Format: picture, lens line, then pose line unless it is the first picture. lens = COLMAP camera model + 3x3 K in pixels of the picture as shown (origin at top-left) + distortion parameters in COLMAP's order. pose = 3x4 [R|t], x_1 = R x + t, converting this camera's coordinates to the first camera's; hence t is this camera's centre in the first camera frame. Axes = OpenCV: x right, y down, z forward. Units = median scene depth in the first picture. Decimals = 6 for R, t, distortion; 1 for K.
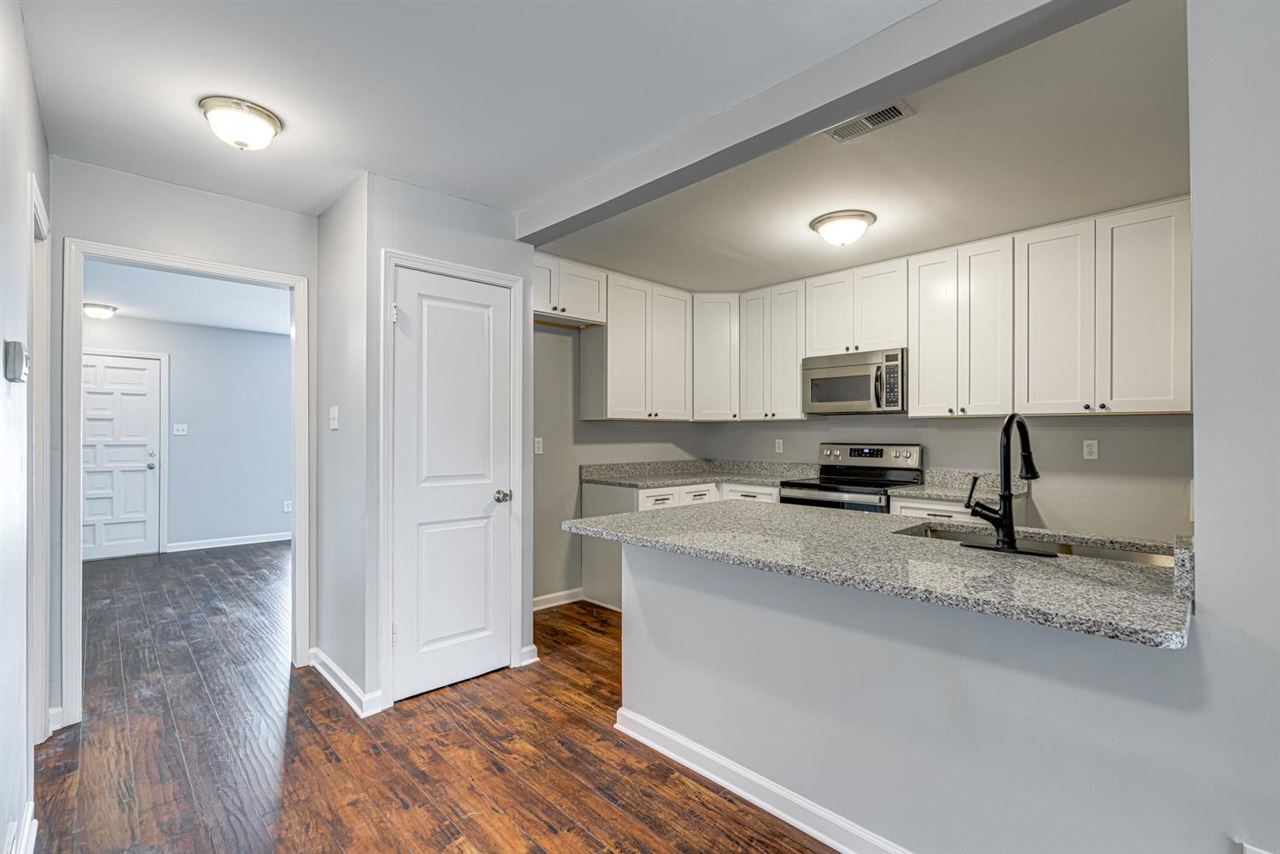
lens RADIAL K [[575.9, 0, 657.1], [0, 575.9, 432.0], [0, 0, 1]] dist [0.000176, 0.000125]
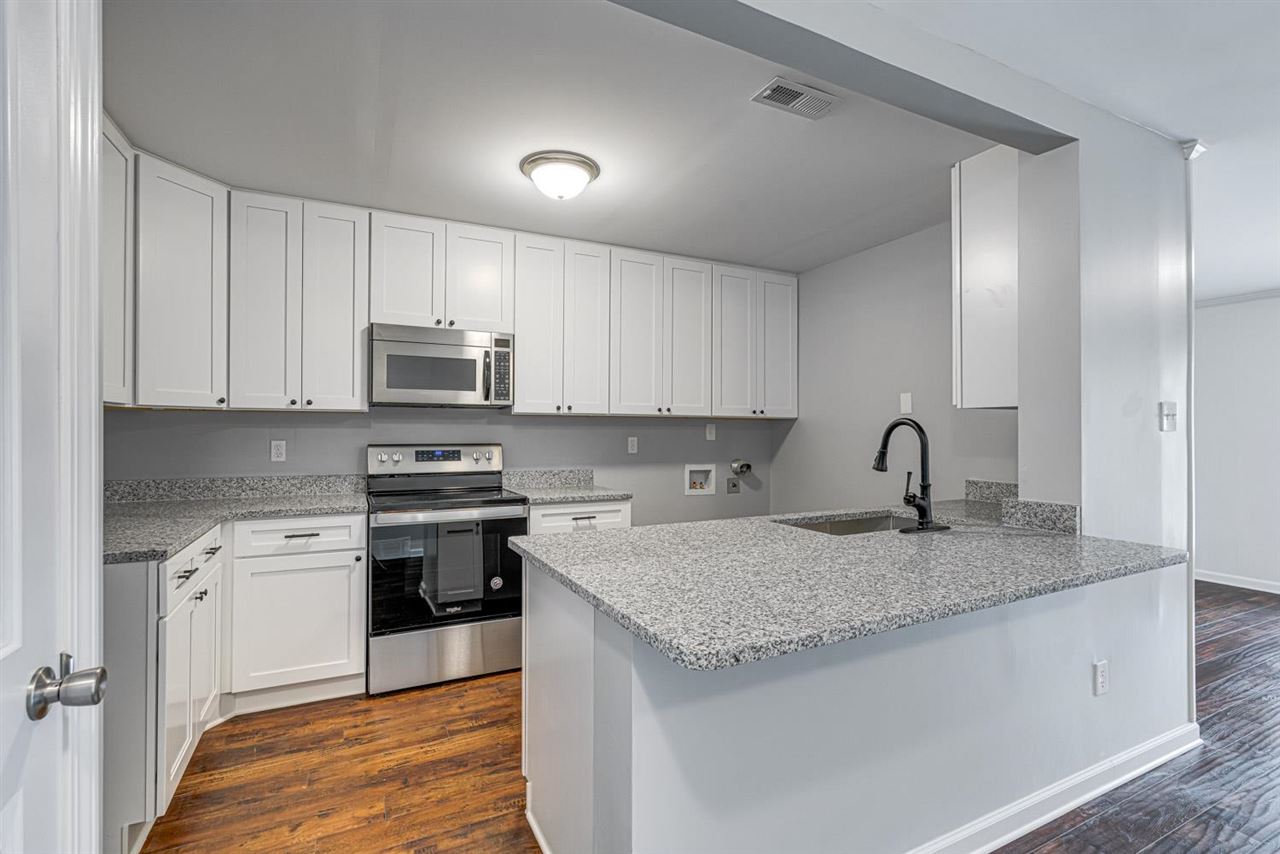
lens RADIAL K [[584.5, 0, 639.7], [0, 584.5, 431.2], [0, 0, 1]] dist [-0.004123, -0.000315]
pose [[0.313961, -0.002596, 0.949432, -0.335318], [-0.006030, 0.999971, 0.004729, -0.003477], [-0.949417, -0.007210, 0.313936, 0.509488]]
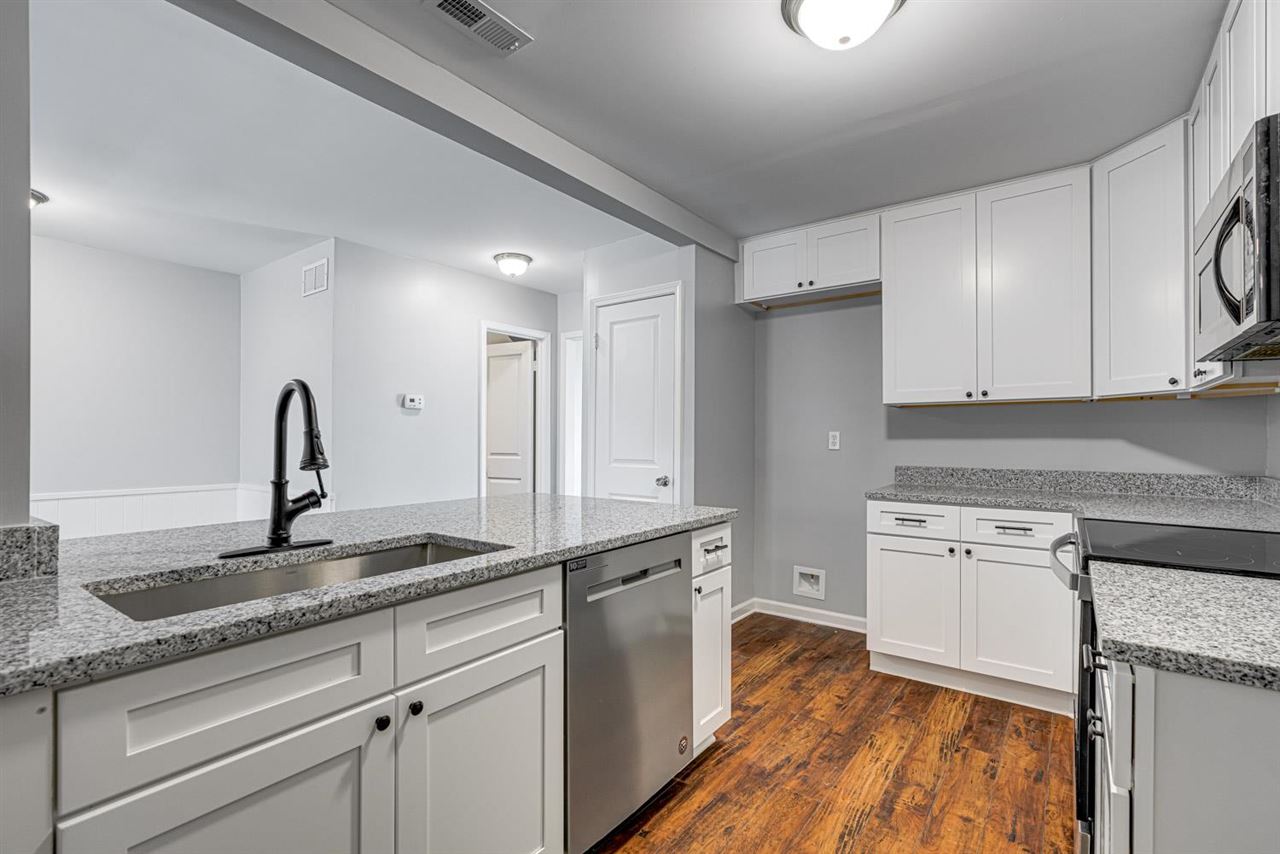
lens RADIAL K [[584.5, 0, 639.7], [0, 584.5, 431.2], [0, 0, 1]] dist [-0.004123, -0.000315]
pose [[0.138965, -0.011741, -0.990228, 0.649379], [0.001878, 0.999931, -0.011593, 0.020931], [0.990295, -0.000248, 0.138978, 0.596845]]
